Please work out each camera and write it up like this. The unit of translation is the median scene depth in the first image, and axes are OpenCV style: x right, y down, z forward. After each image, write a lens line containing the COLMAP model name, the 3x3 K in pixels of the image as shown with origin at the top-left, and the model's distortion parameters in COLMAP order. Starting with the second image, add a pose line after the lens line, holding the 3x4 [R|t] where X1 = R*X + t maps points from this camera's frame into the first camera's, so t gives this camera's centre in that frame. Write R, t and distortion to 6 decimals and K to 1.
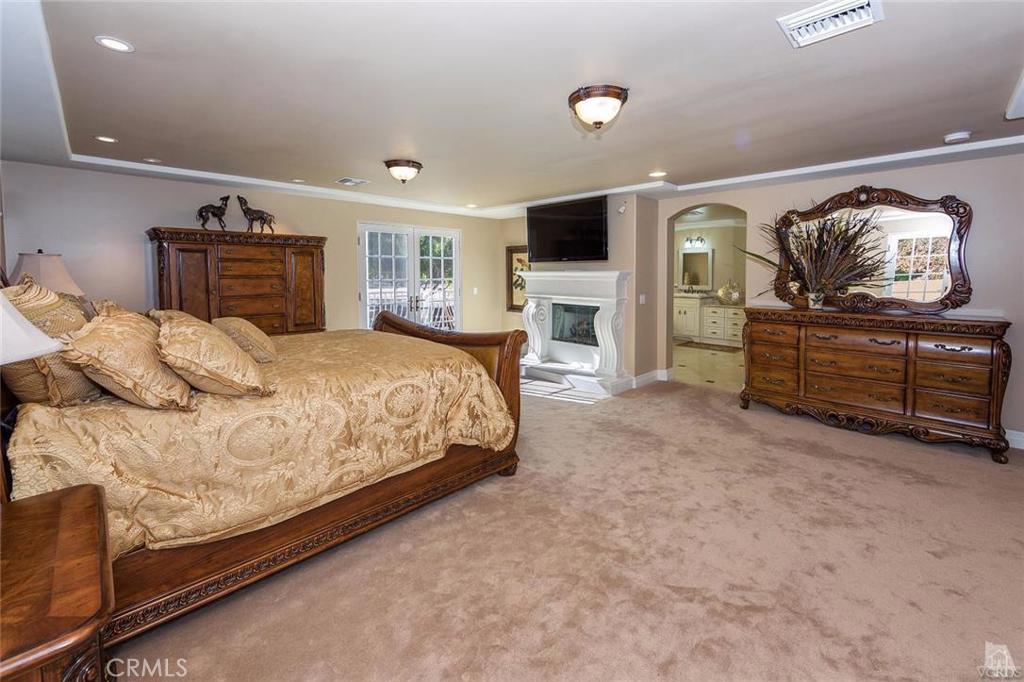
lens RADIAL K [[430.3, 0, 512.0], [0, 430.3, 341.0], [0, 0, 1]] dist [0.000521, 0.000036]
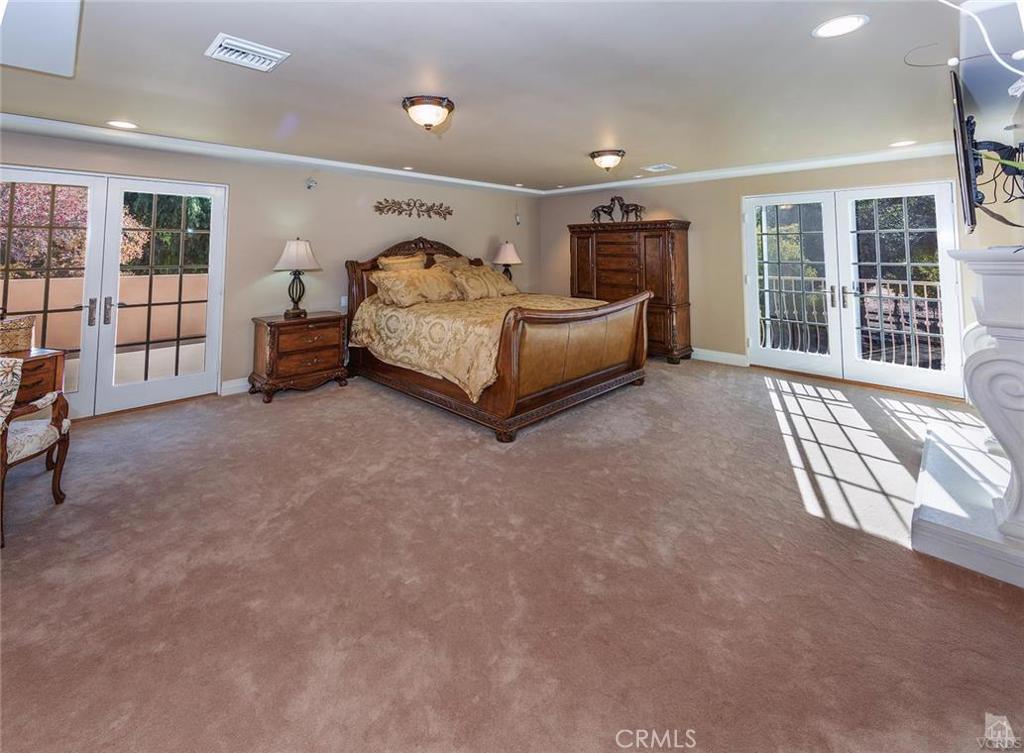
lens RADIAL K [[426.5, 0, 512.0], [0, 426.5, 376.5], [0, 0, 1]] dist [-0.000174, 0.000003]
pose [[0.009286, 0.278269, -0.960458, 0.831229], [-0.161997, 0.948230, 0.273160, -0.103273], [0.986748, 0.153055, 0.053884, 0.669546]]
